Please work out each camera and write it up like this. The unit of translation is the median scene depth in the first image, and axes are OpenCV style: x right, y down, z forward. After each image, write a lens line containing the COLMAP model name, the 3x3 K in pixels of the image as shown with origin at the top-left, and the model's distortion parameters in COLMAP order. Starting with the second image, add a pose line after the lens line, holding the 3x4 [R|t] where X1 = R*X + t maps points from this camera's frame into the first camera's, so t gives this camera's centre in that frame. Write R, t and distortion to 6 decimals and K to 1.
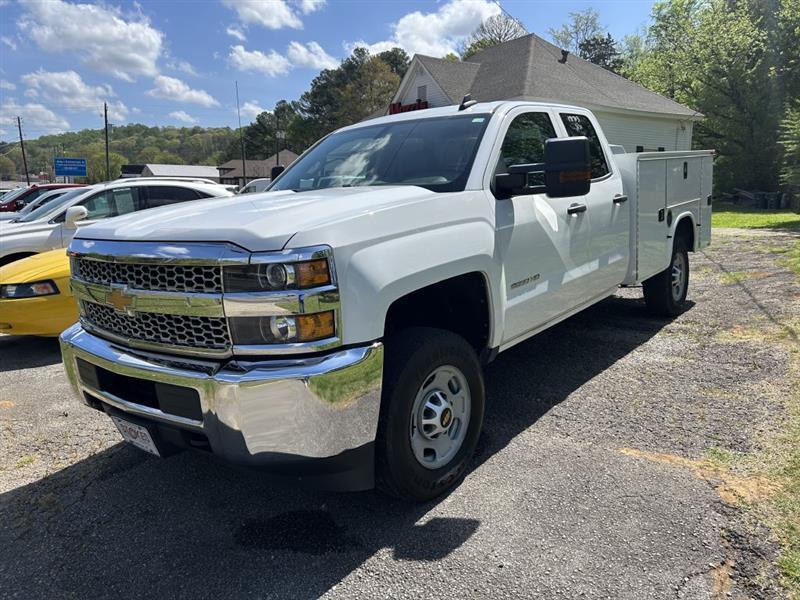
lens RADIAL K [[606.6, 0, 400.0], [0, 606.6, 300.0], [0, 0, 1]] dist [0.050491, -0.054717]
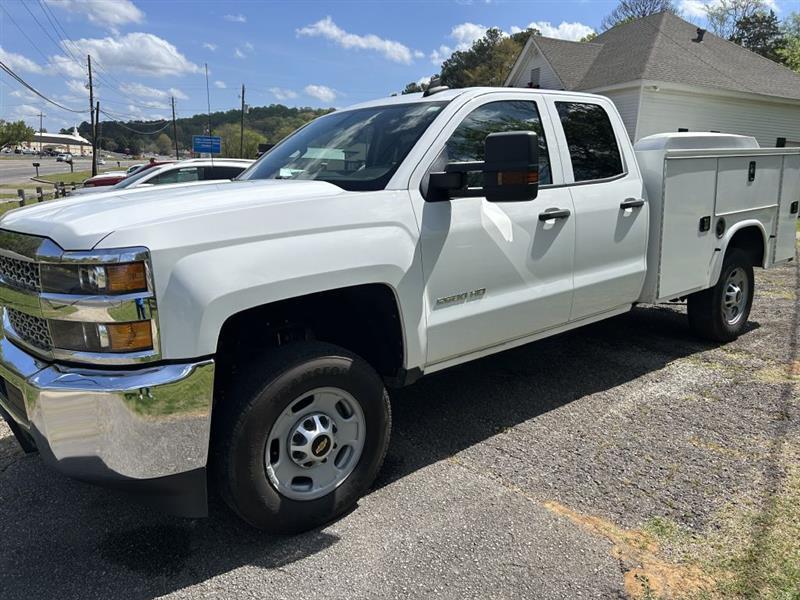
lens RADIAL K [[606.6, 0, 400.0], [0, 606.6, 300.0], [0, 0, 1]] dist [0.050491, -0.054717]
pose [[0.978427, 0.076178, -0.192033, 0.219976], [-0.071295, 0.996935, 0.032216, -0.035843], [0.193899, -0.017830, 0.980860, 0.096596]]
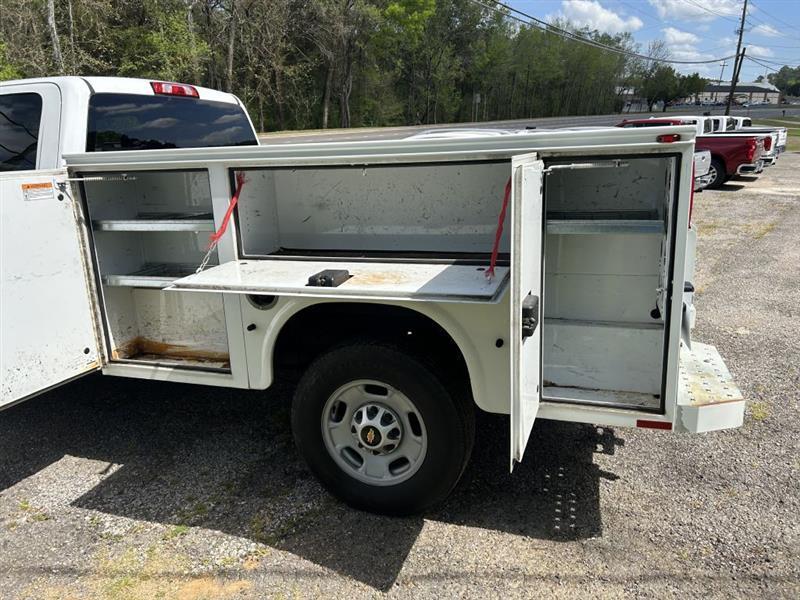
lens RADIAL K [[606.6, 0, 400.0], [0, 606.6, 300.0], [0, 0, 1]] dist [0.050491, -0.054717]
pose [[0.340646, 0.282086, -0.896876, 1.112145], [-0.165724, 0.957009, 0.238055, -0.316452], [0.925471, 0.067541, 0.372750, 1.154047]]
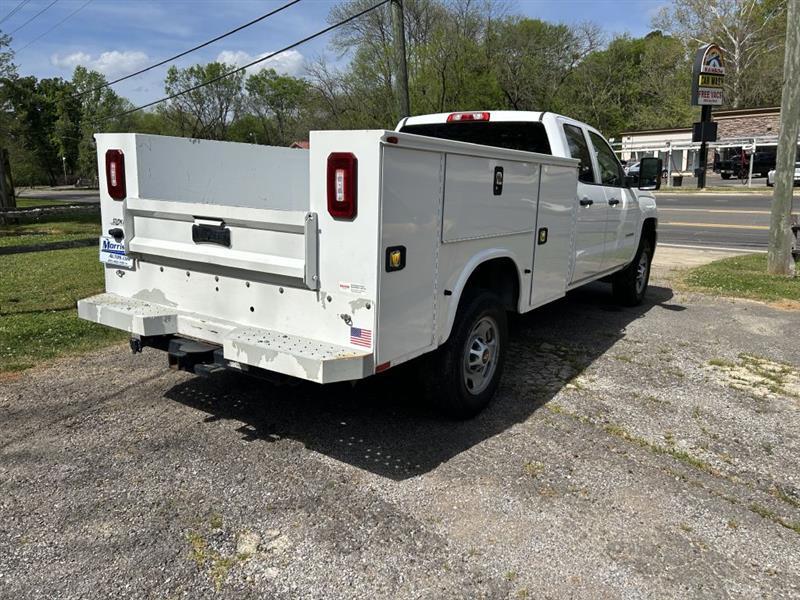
lens RADIAL K [[606.6, 0, 400.0], [0, 606.6, 300.0], [0, 0, 1]] dist [0.050491, -0.054717]
pose [[-0.996735, 0.044827, -0.067162, 0.439589], [0.015344, 0.921741, 0.387501, -0.468806], [0.079276, 0.385205, -0.919419, 2.338042]]
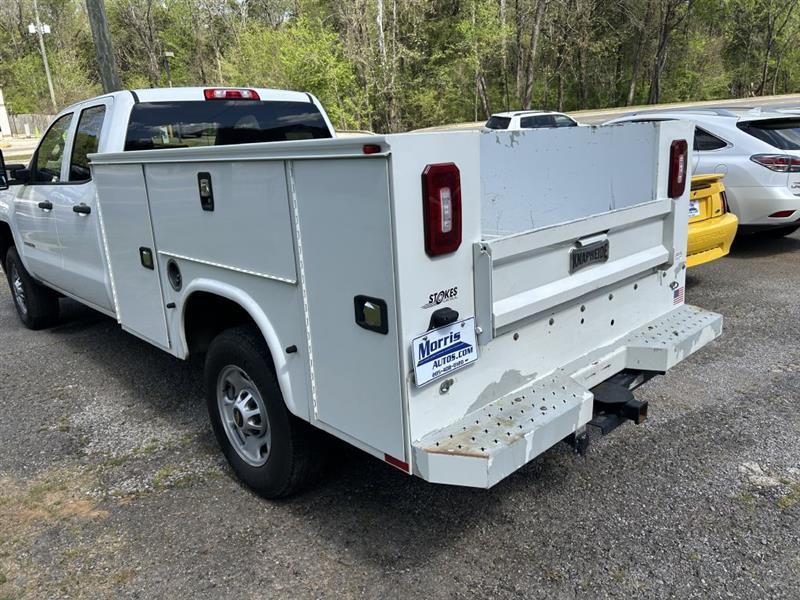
lens RADIAL K [[606.6, 0, 400.0], [0, 606.6, 300.0], [0, 0, 1]] dist [0.050491, -0.054717]
pose [[-0.141724, 0.321519, -0.936237, 1.145856], [-0.130811, 0.931407, 0.339662, -0.398153], [0.981225, 0.170609, -0.089945, 1.552288]]
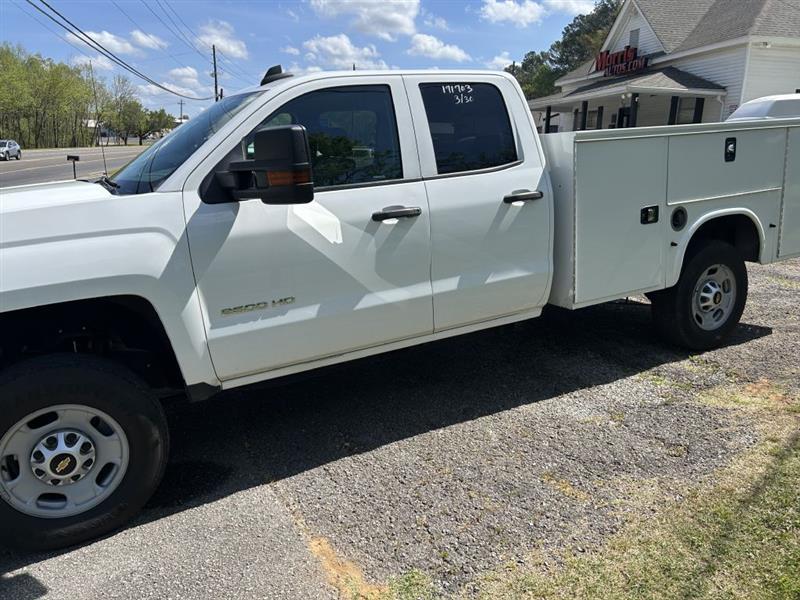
lens RADIAL K [[606.6, 0, 400.0], [0, 606.6, 300.0], [0, 0, 1]] dist [0.050491, -0.054717]
pose [[0.922070, 0.101484, -0.373480, 0.519681], [-0.075009, 0.993571, 0.084791, -0.092613], [0.379684, -0.050169, 0.923755, 0.252076]]
